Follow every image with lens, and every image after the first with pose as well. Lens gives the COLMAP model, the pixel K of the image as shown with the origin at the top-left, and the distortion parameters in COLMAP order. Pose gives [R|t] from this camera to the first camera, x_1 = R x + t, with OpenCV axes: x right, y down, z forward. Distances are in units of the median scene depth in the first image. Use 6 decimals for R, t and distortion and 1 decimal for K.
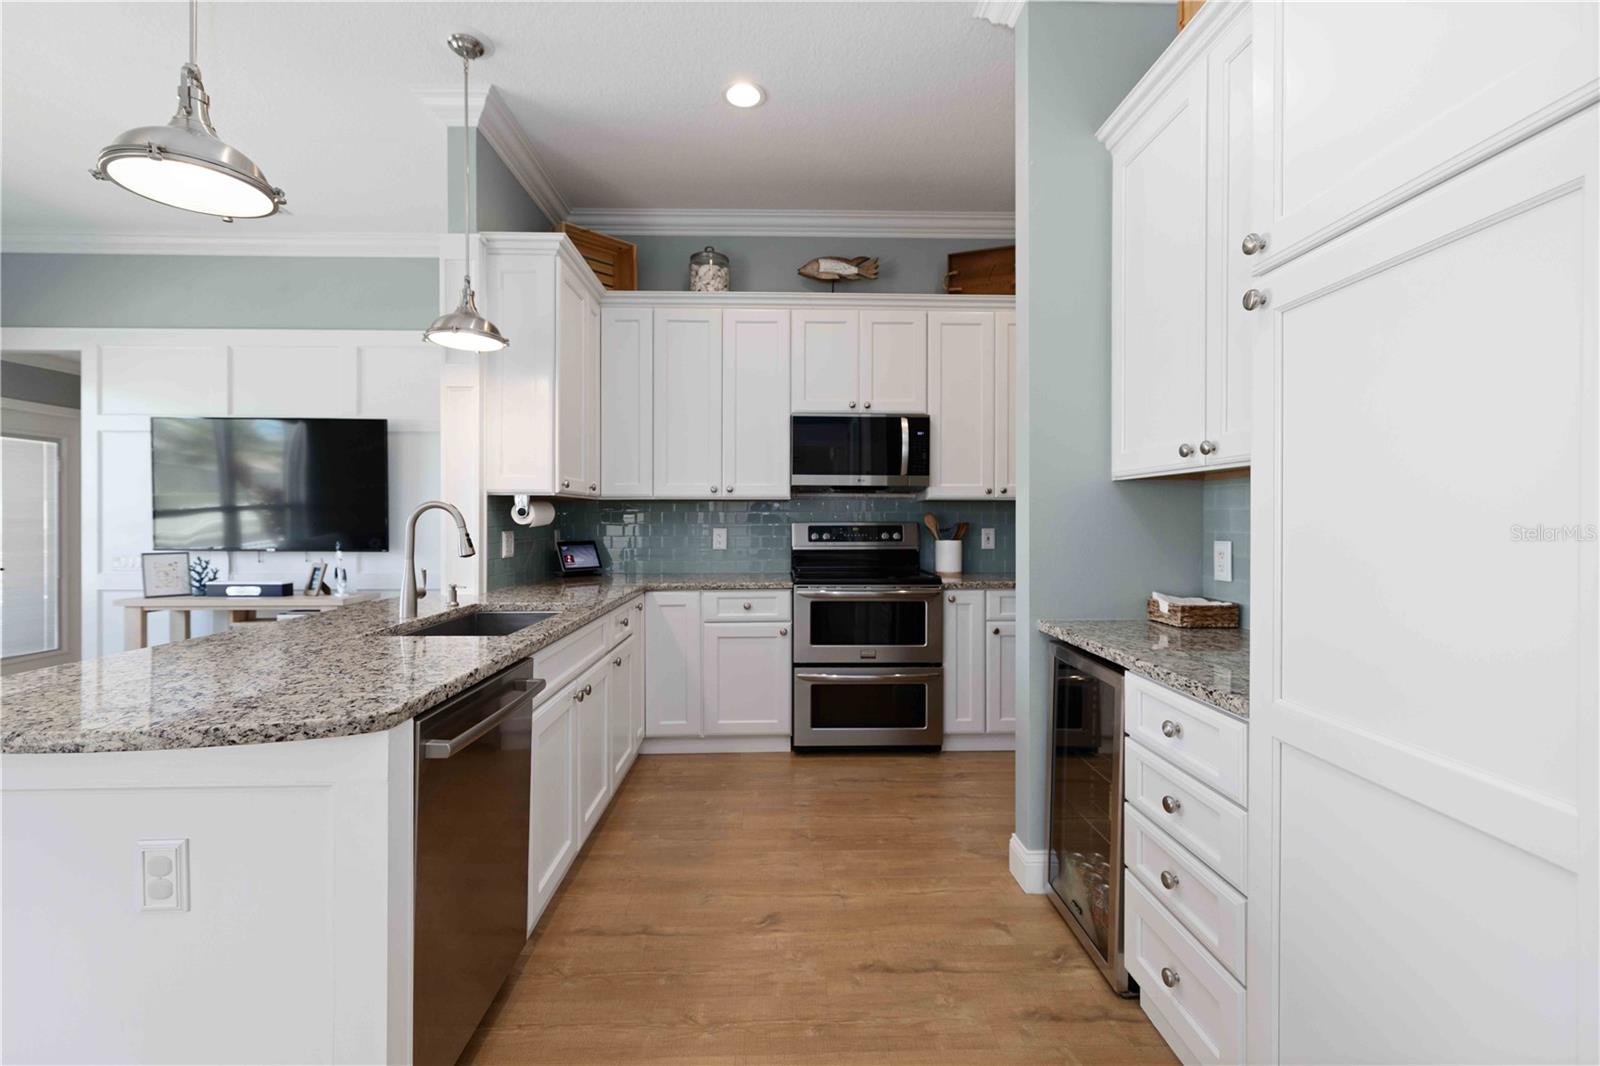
lens RADIAL K [[693.9, 0, 798.6], [0, 693.9, 523.1], [0, 0, 1]] dist [0.001886, 0.000770]
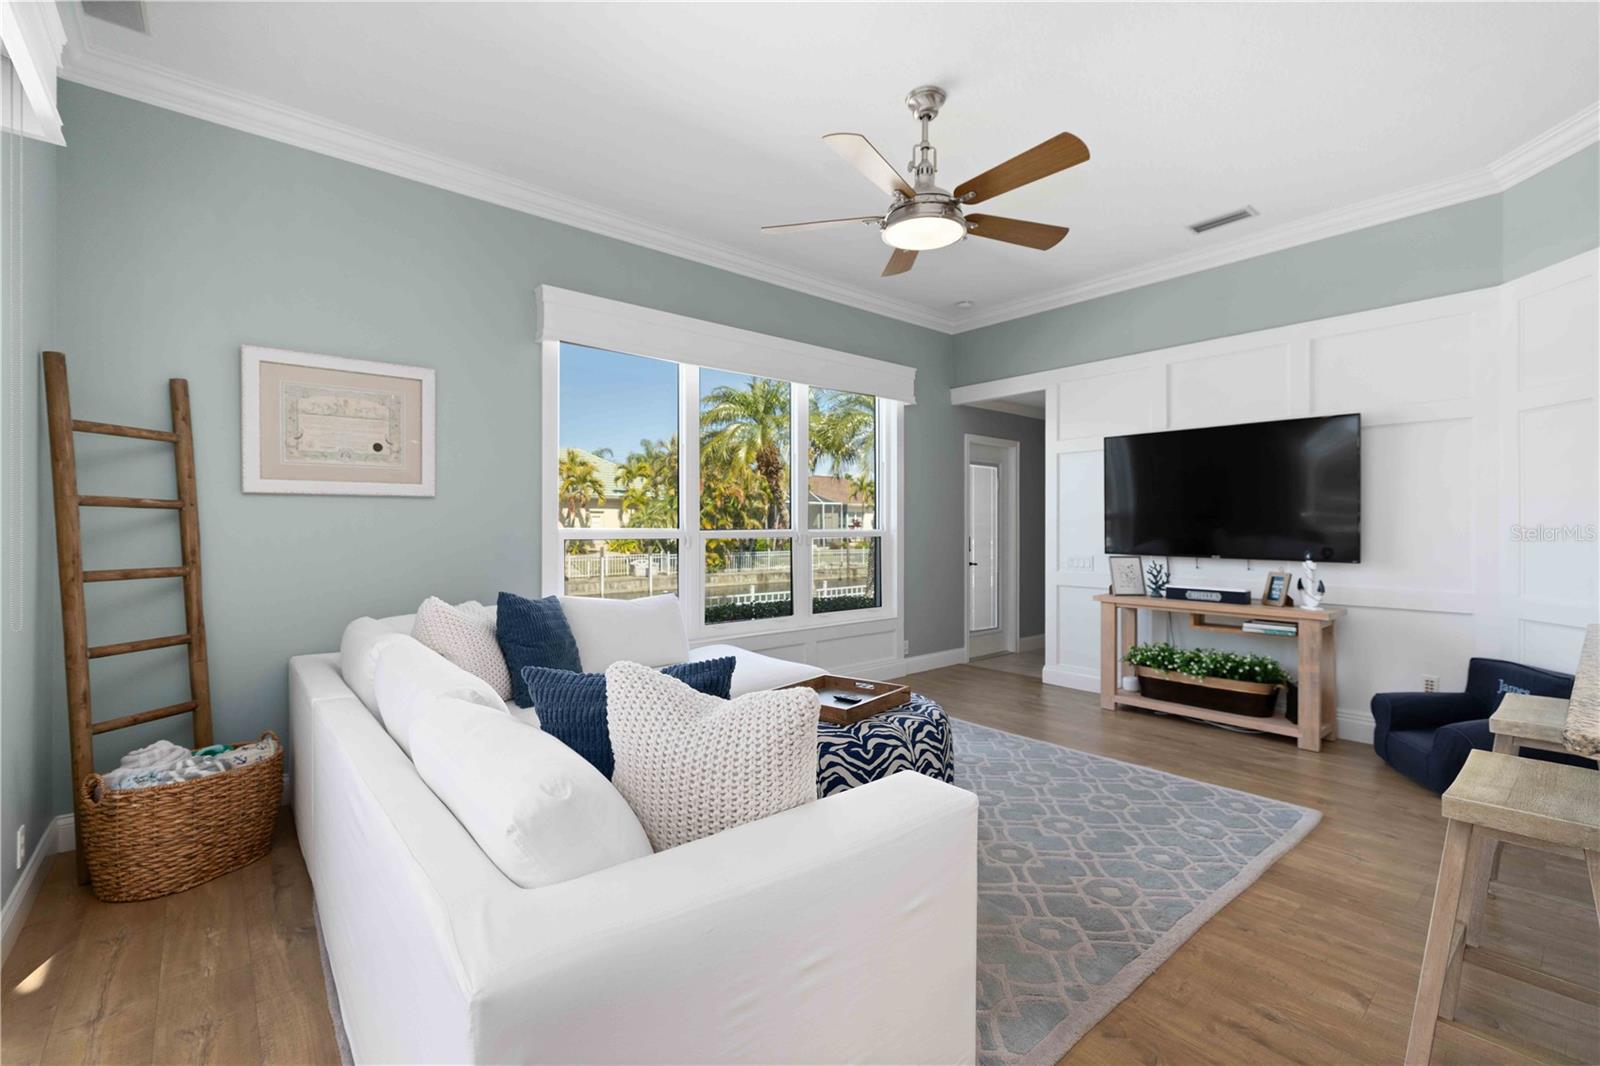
lens RADIAL K [[693.9, 0, 798.6], [0, 693.9, 523.1], [0, 0, 1]] dist [0.001886, 0.000770]
pose [[0.626463, -0.004930, -0.779436, -0.399623], [-0.003731, 0.999950, -0.009323, 0.001601], [0.779443, 0.008749, 0.626413, -0.123077]]
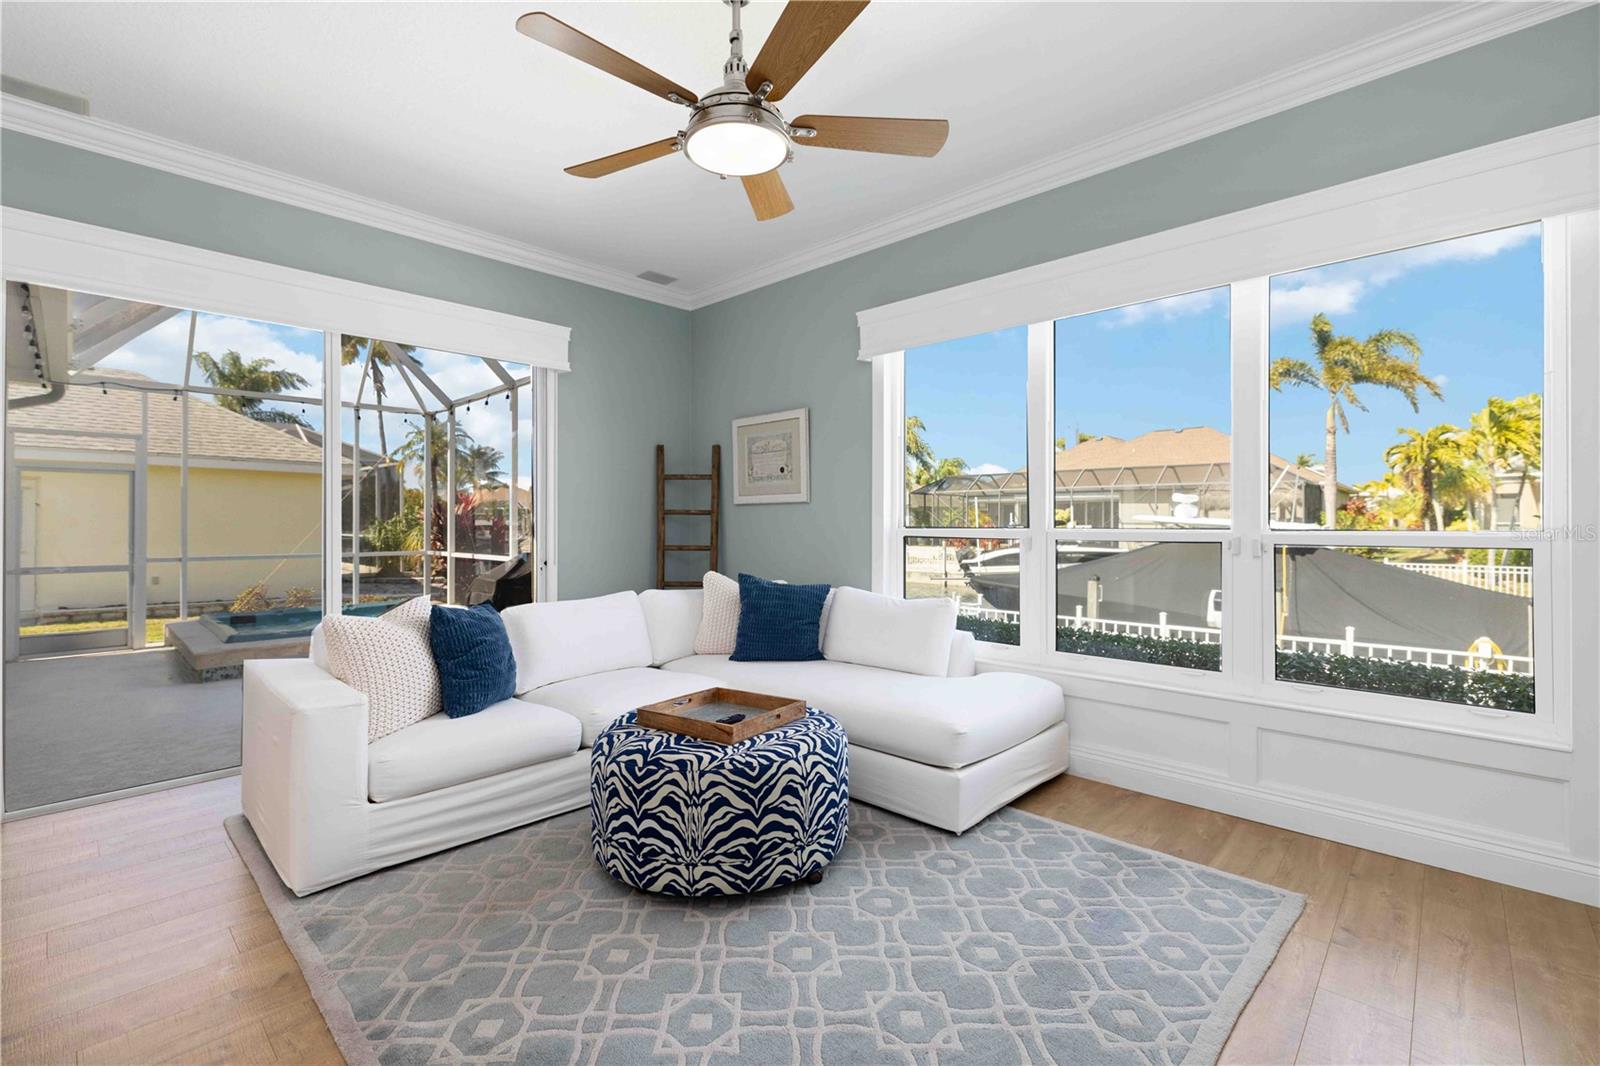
lens RADIAL K [[697.3, 0, 798.6], [0, 697.3, 519.2], [0, 0, 1]] dist [0.001240, 0.000358]
pose [[-0.706893, -0.002923, -0.707315, -0.525622], [-0.002085, 0.999996, -0.002049, -0.006626], [0.707318, 0.000026, -0.706896, 0.910449]]
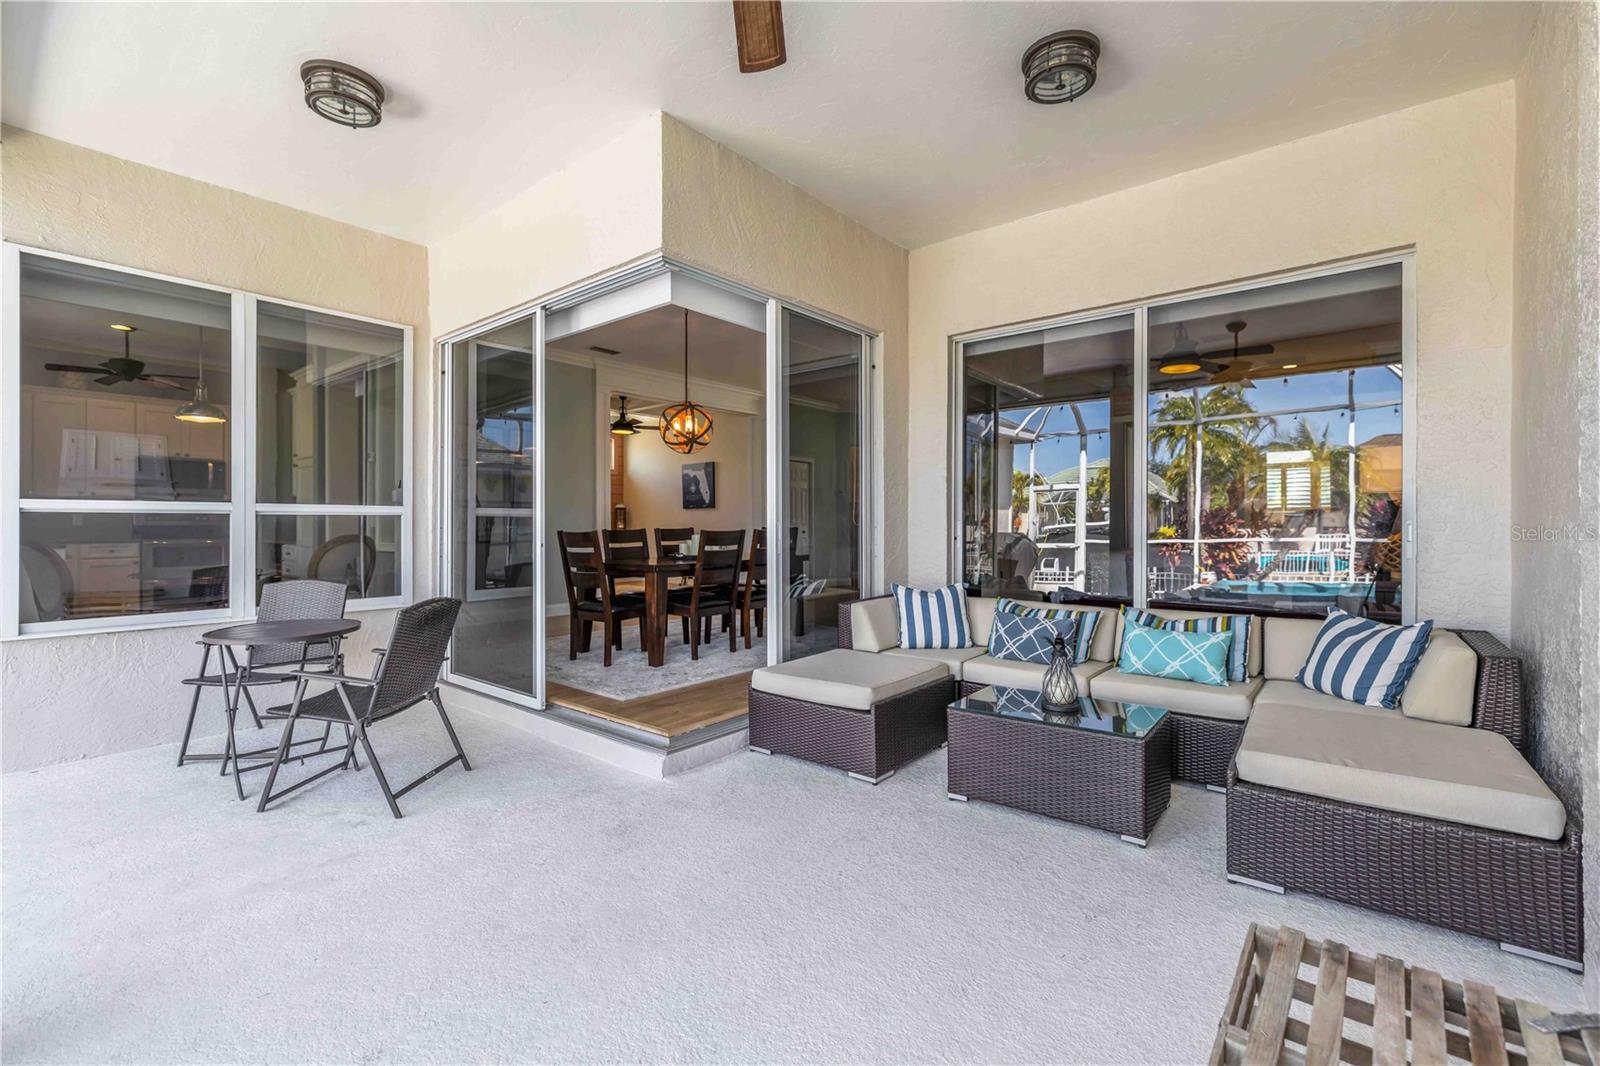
lens RADIAL K [[700.8, 0, 798.8], [0, 700.8, 531.5], [0, 0, 1]] dist [0.002505, 0.000527]
pose [[0.656275, -0.009474, 0.754463, -0.282189], [0.005080, 0.999954, 0.008138, 0.052123], [-0.754505, -0.001508, 0.656292, -1.730988]]
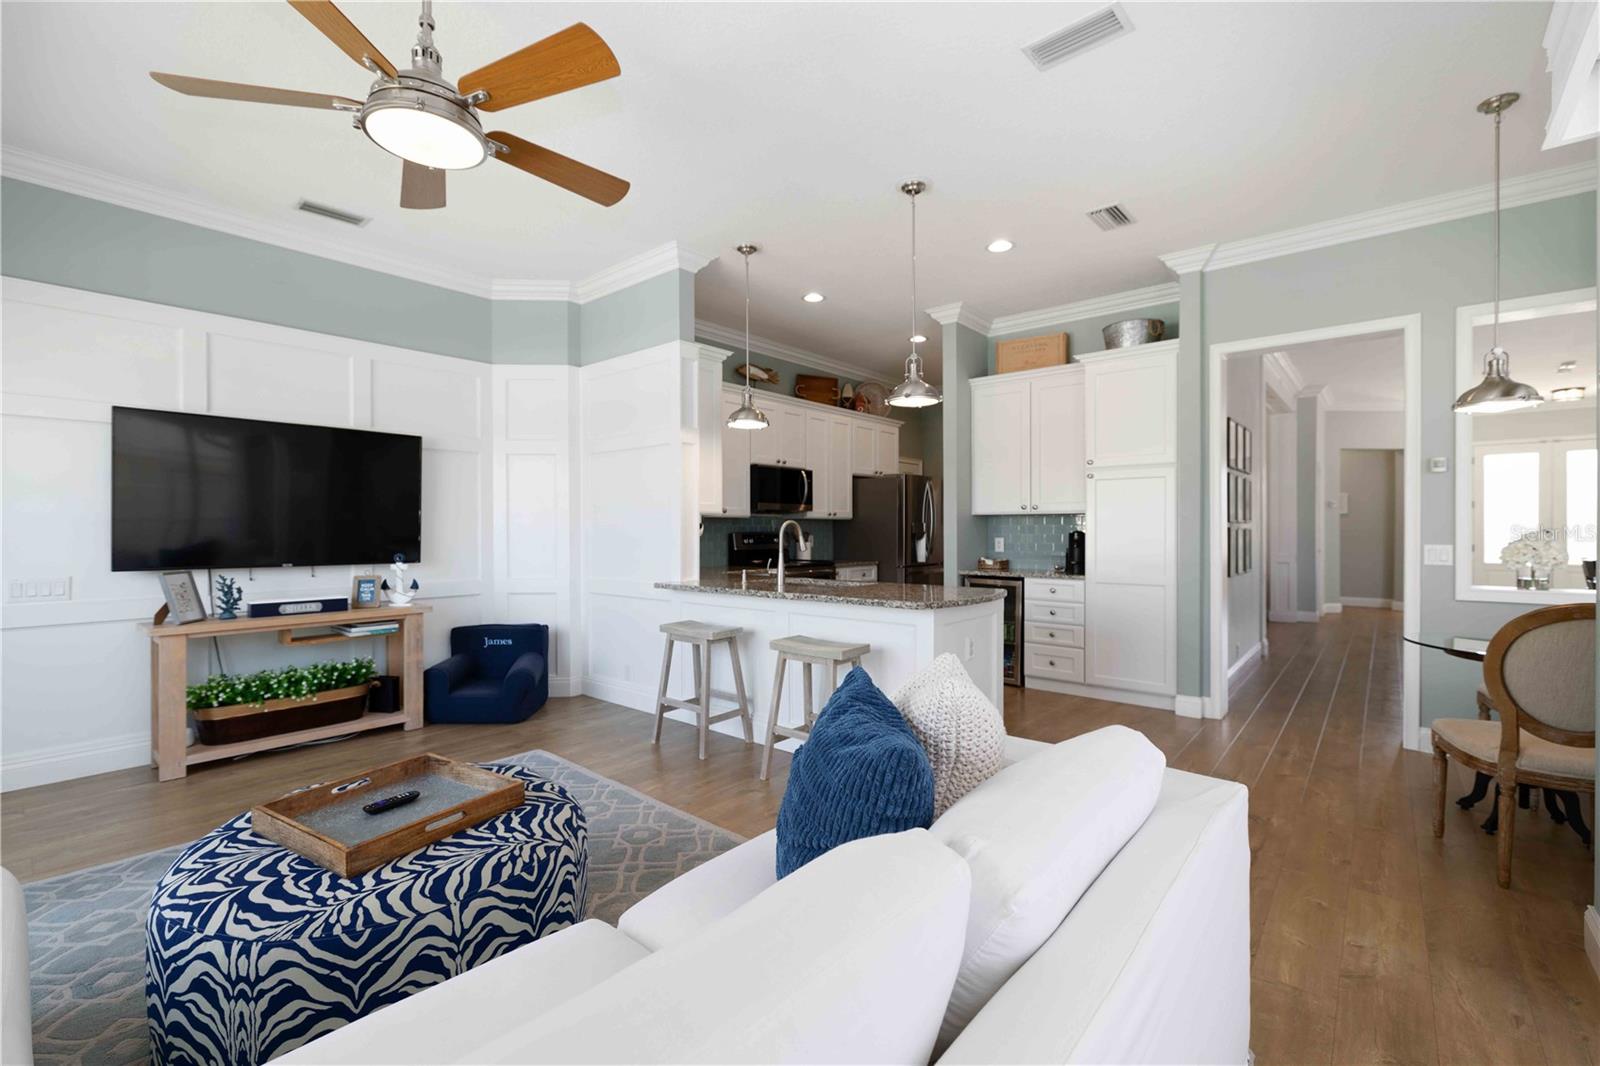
lens RADIAL K [[692.6, 0, 798.7], [0, 692.6, 530.3], [0, 0, 1]] dist [0.000538, 0.000661]
pose [[0.669202, -0.003501, 0.743073, -1.124749], [0.006040, 0.999981, -0.000728, -0.003366], [-0.743056, 0.004976, 0.669210, -0.143384]]
